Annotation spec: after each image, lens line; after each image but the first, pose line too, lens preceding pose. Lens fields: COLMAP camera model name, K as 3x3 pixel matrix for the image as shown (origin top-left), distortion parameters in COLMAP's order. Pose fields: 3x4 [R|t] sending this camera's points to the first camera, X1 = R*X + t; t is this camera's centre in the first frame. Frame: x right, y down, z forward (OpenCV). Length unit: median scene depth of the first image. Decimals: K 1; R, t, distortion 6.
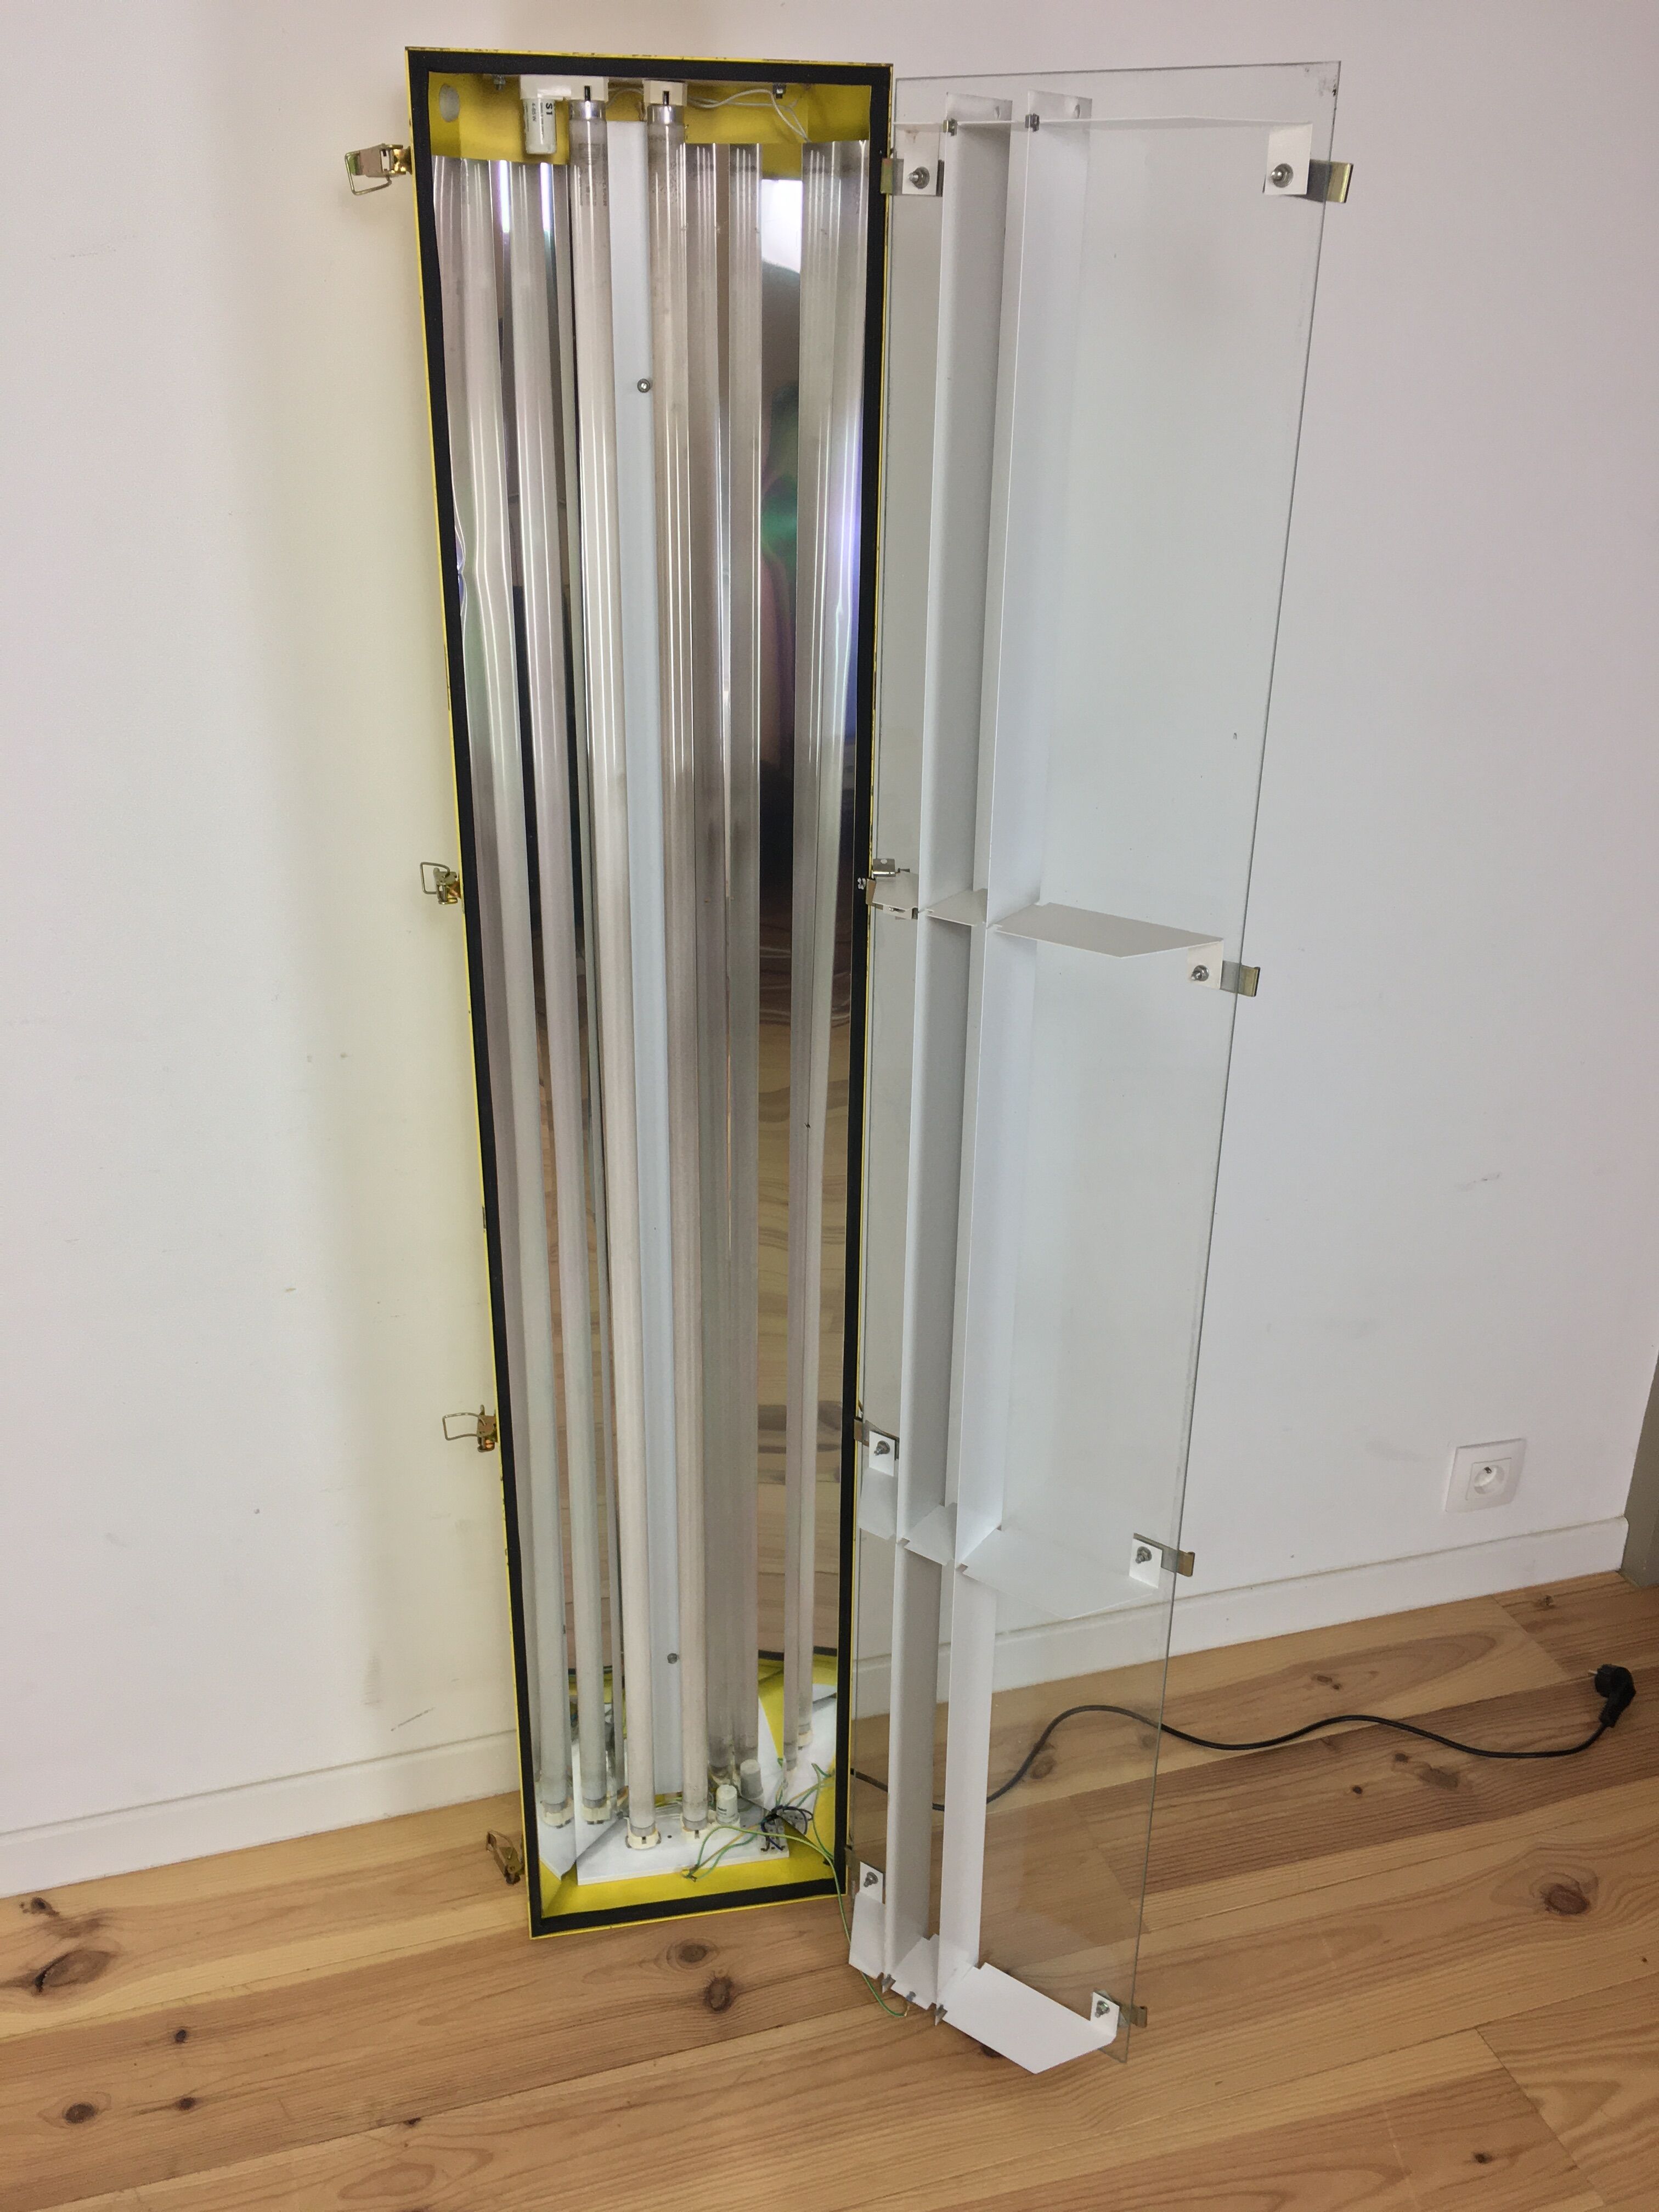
lens RADIAL K [[1921.5, 0, 840.1], [0, 1921.5, 1103.3], [0, 0, 1]] dist [0.056238, -0.099714]
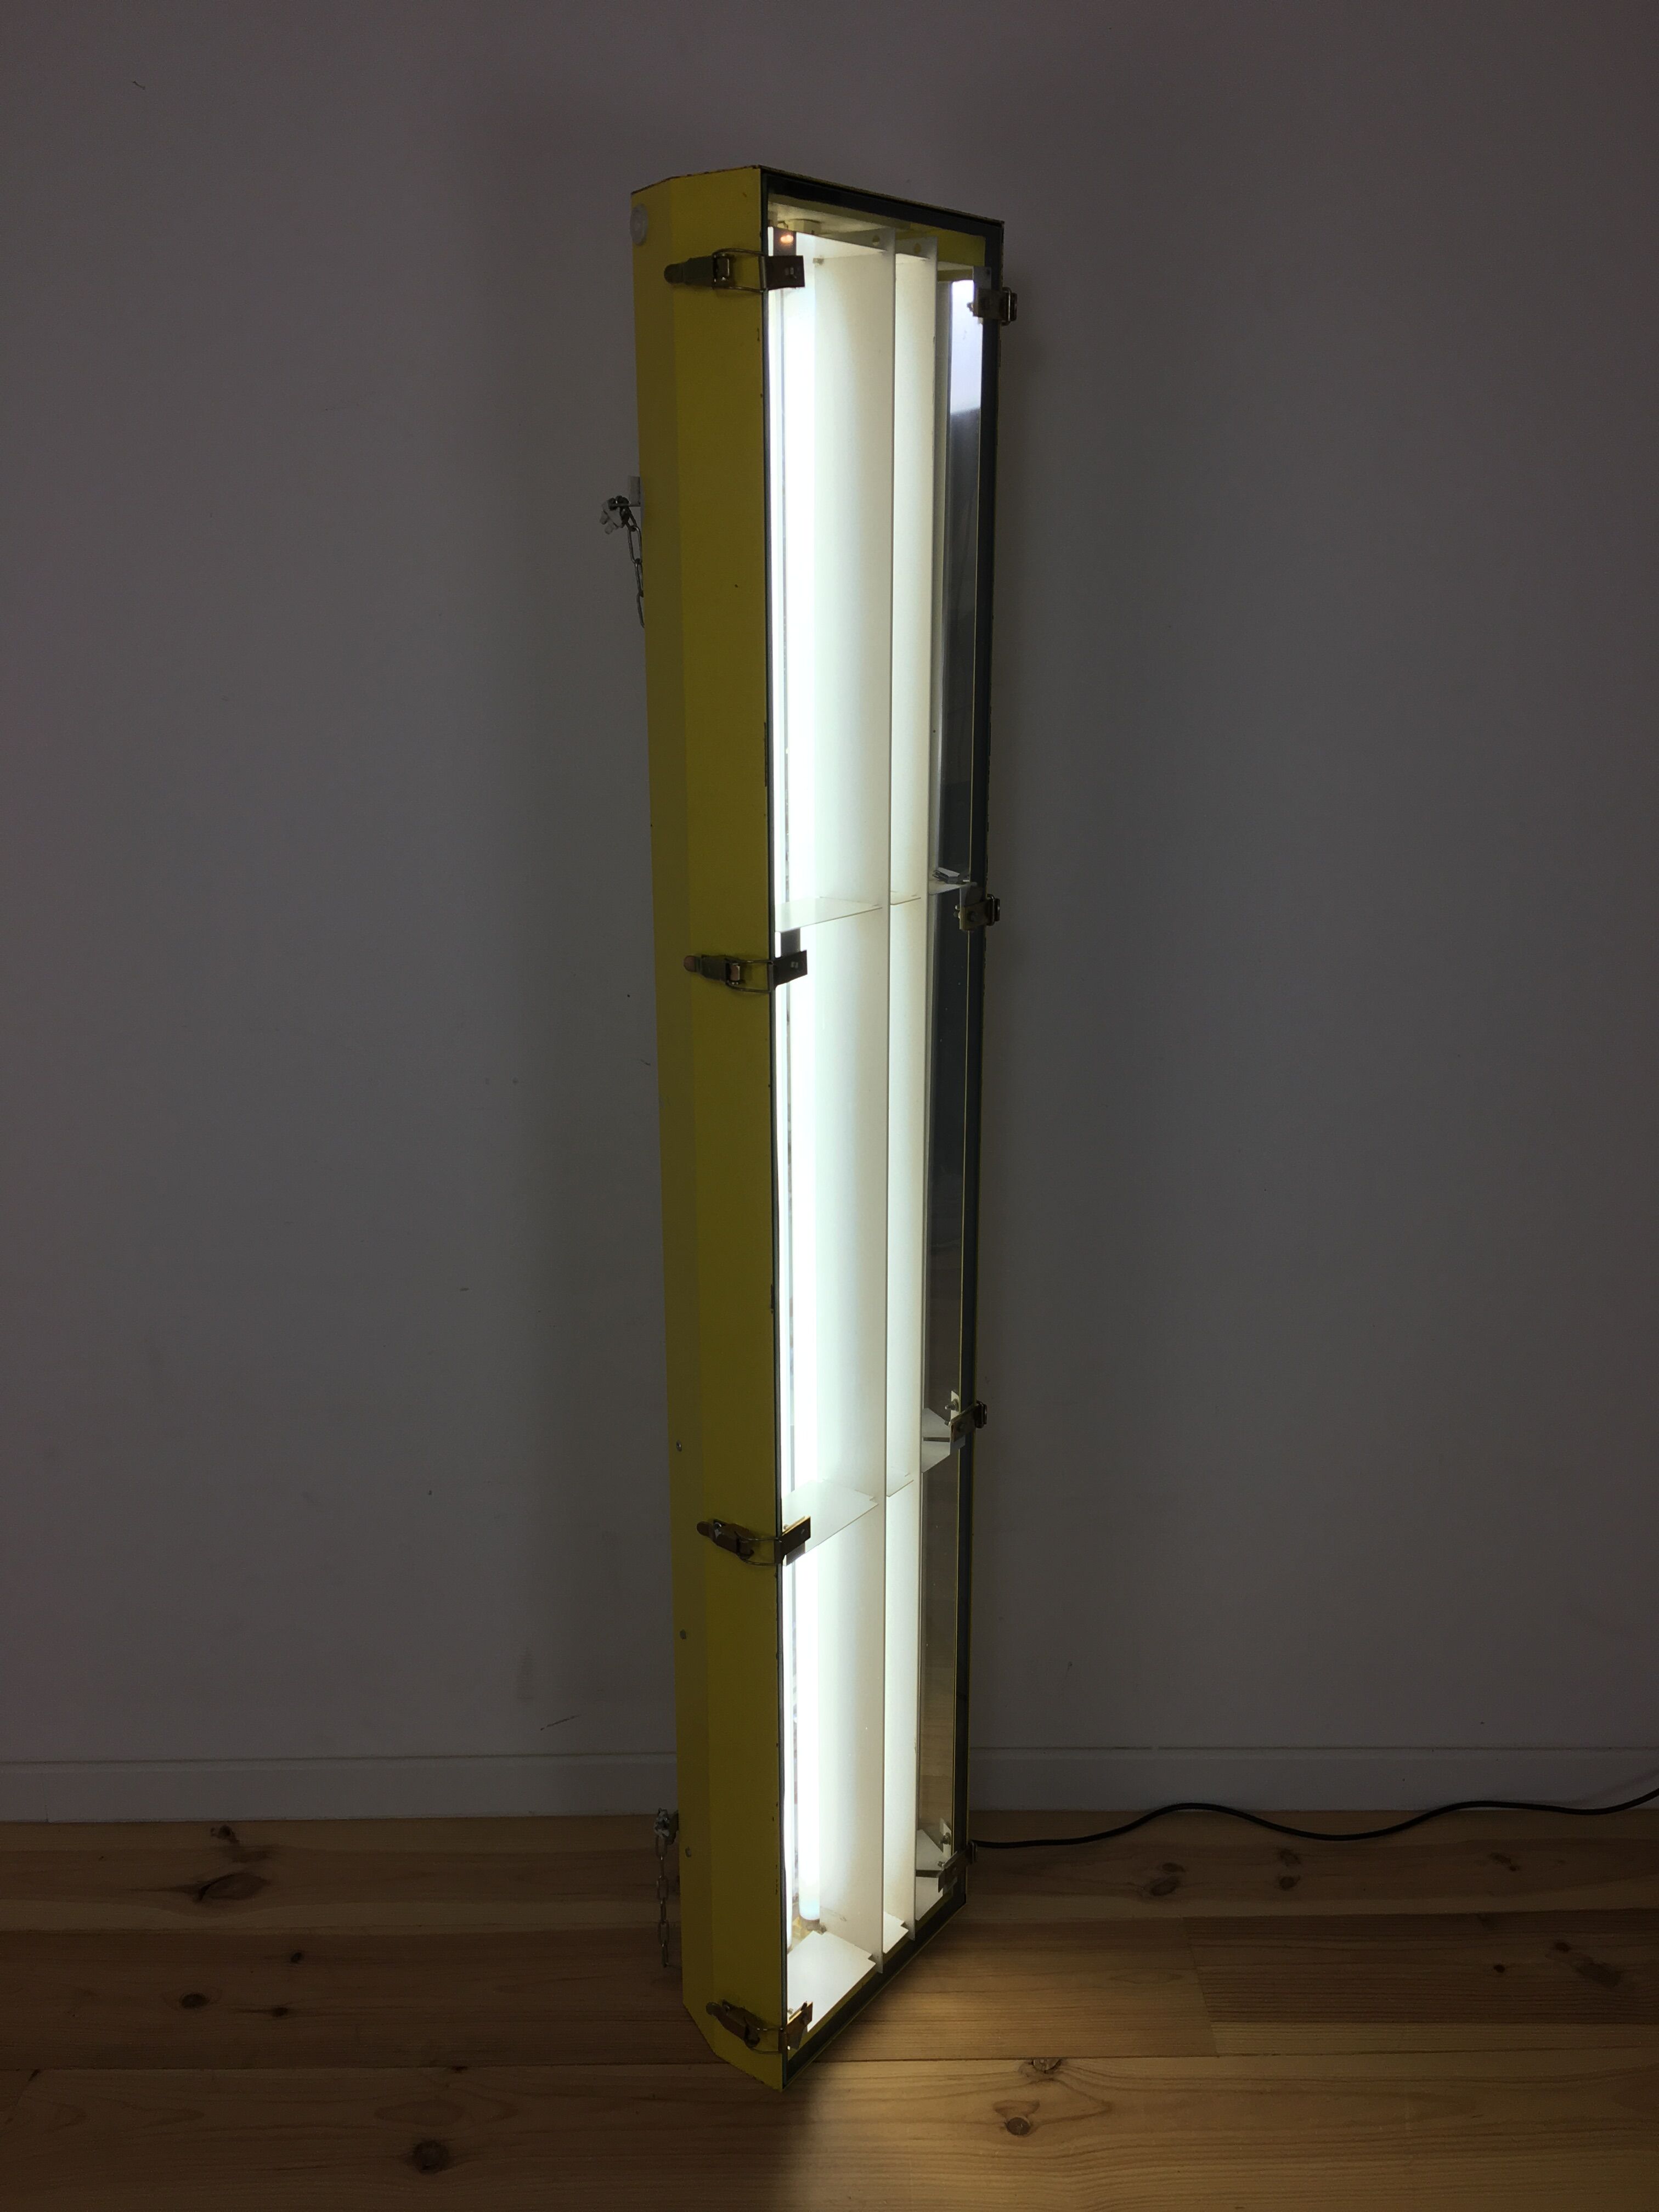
lens RADIAL K [[1921.5, 0, 834.2], [0, 1921.5, 1098.1], [0, 0, 1]] dist [0.056238, -0.099714]
pose [[0.953179, 0.055800, -0.297213, 0.247284], [-0.095416, 0.988118, -0.120491, 0.098559], [0.286958, 0.143209, 0.947178, -0.029072]]
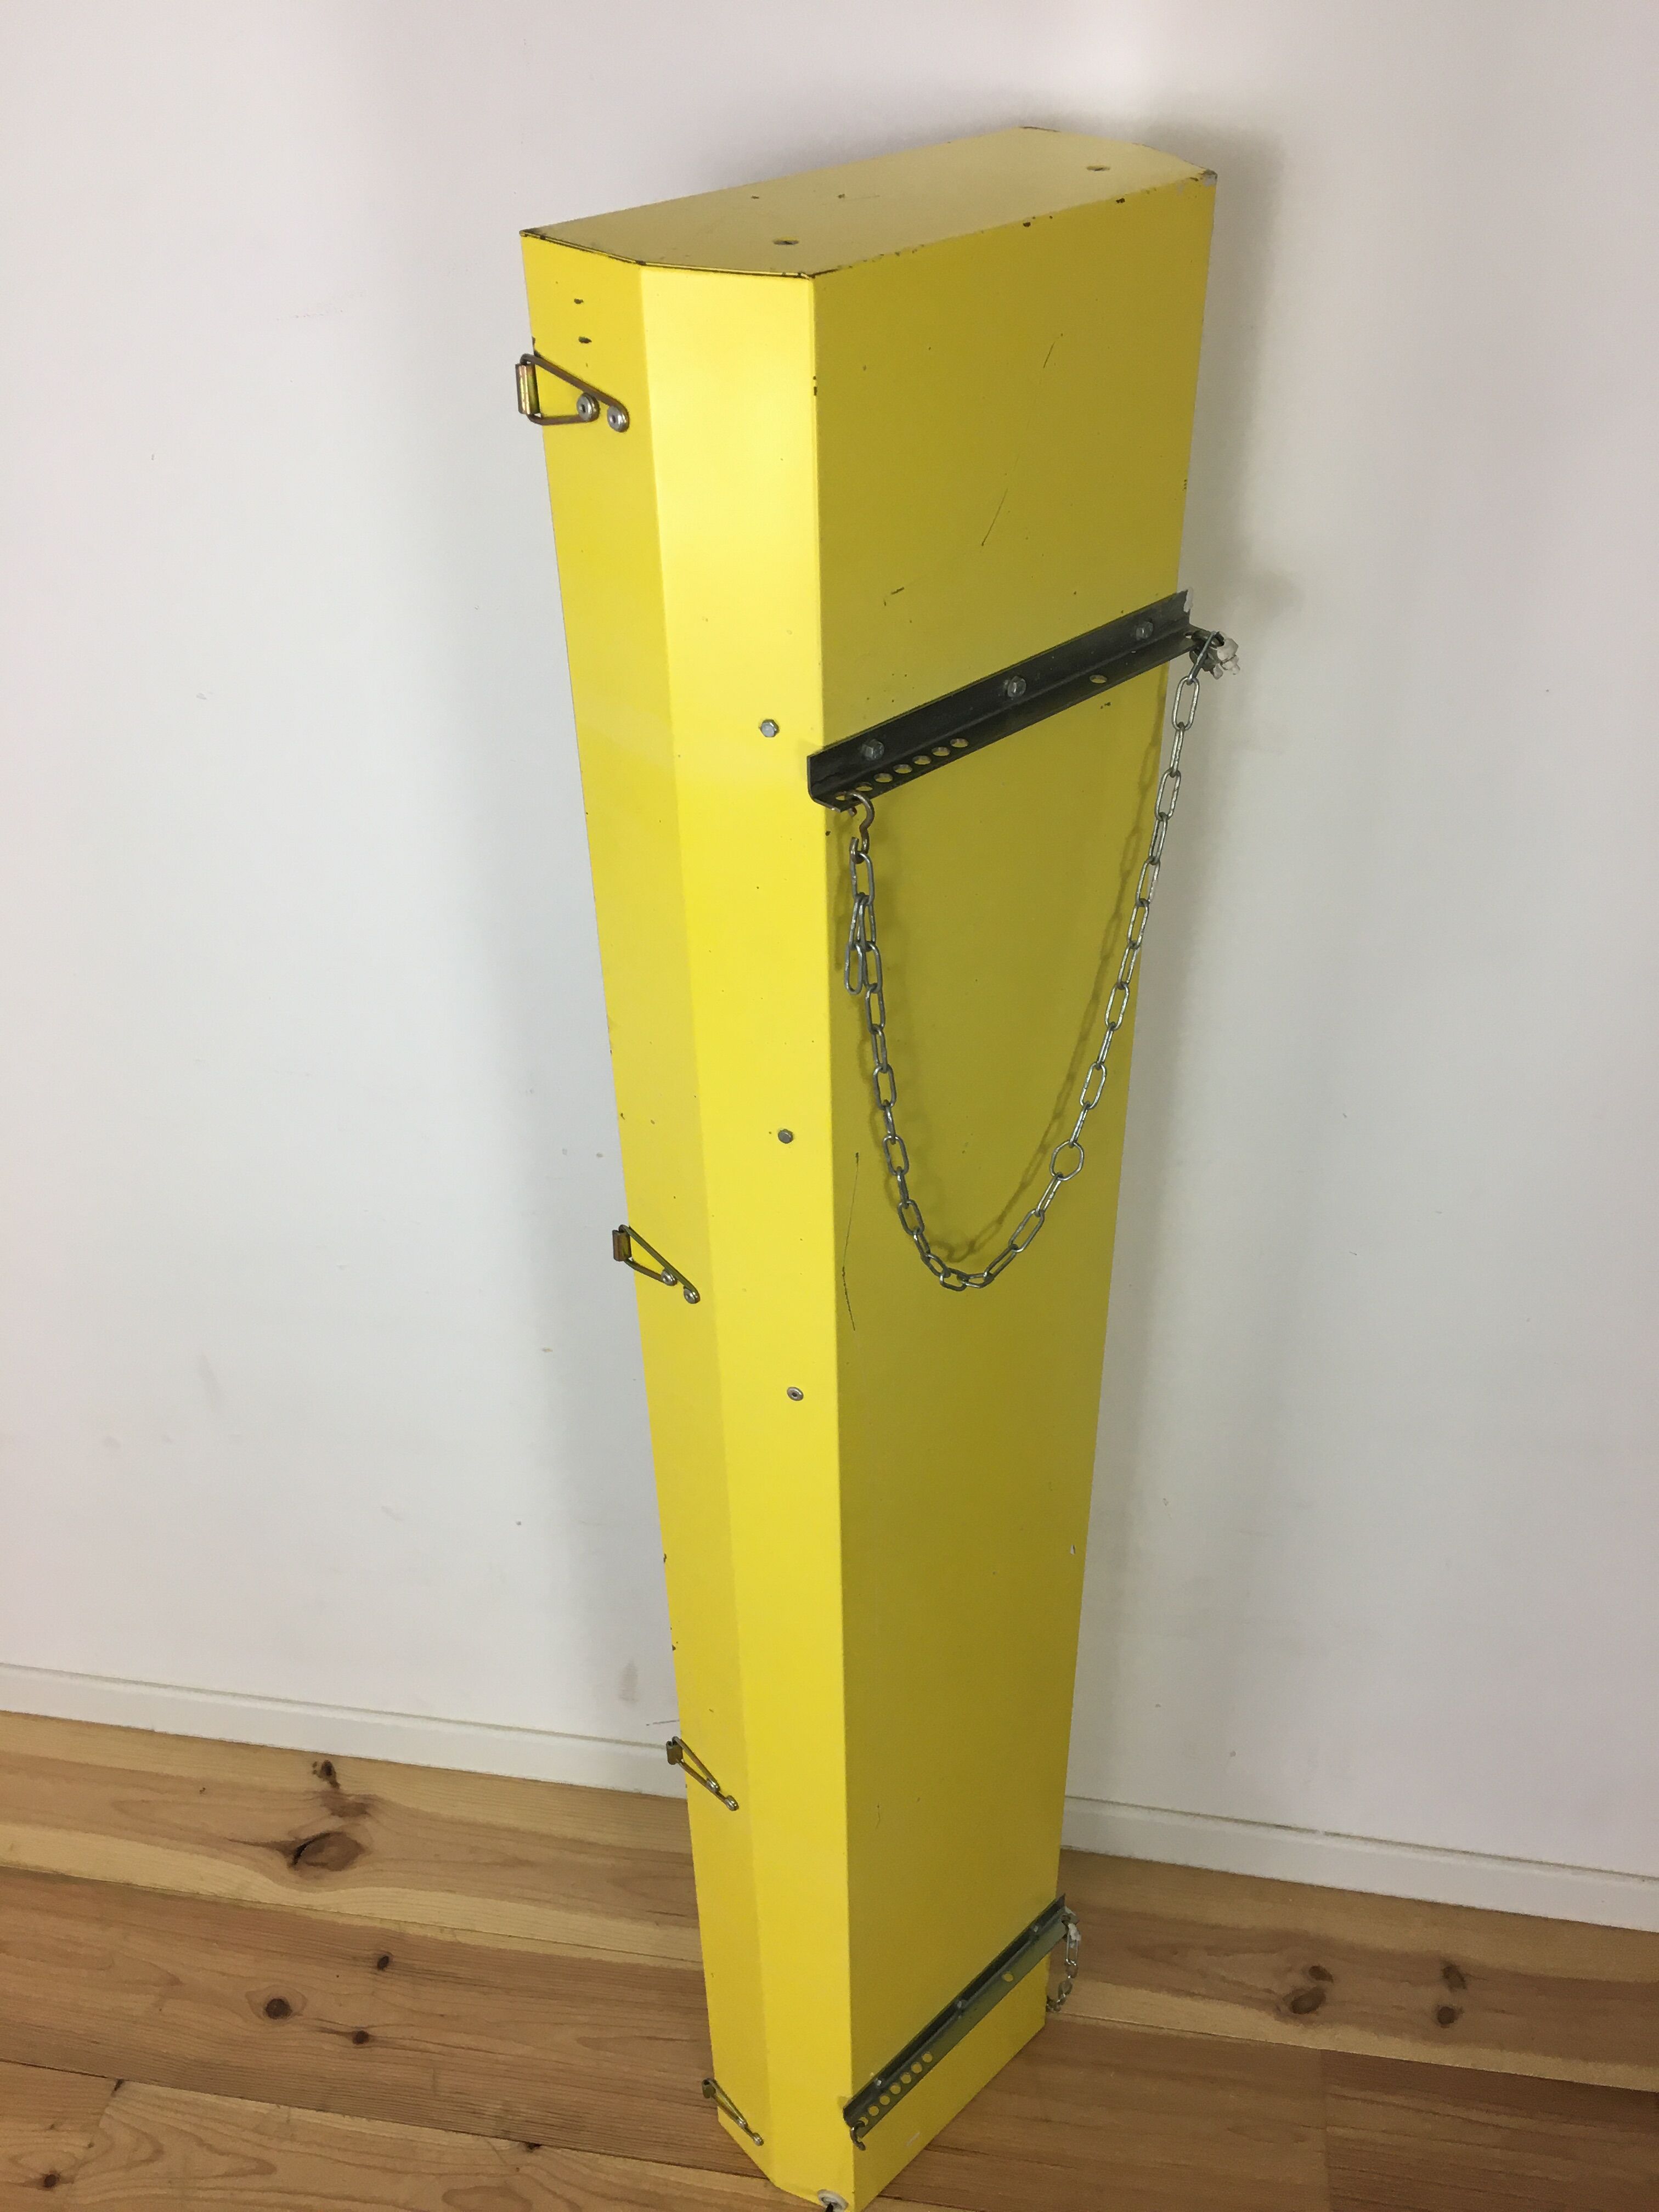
lens RADIAL K [[1919.6, 0, 828.0], [0, 1919.6, 1110.2], [0, 0, 1]] dist [0.044071, -0.086246]
pose [[0.896659, 0.240981, -0.371391, 0.159946], [-0.153351, 0.956005, 0.250074, -0.268171], [0.415315, -0.167278, 0.894165, 0.219450]]
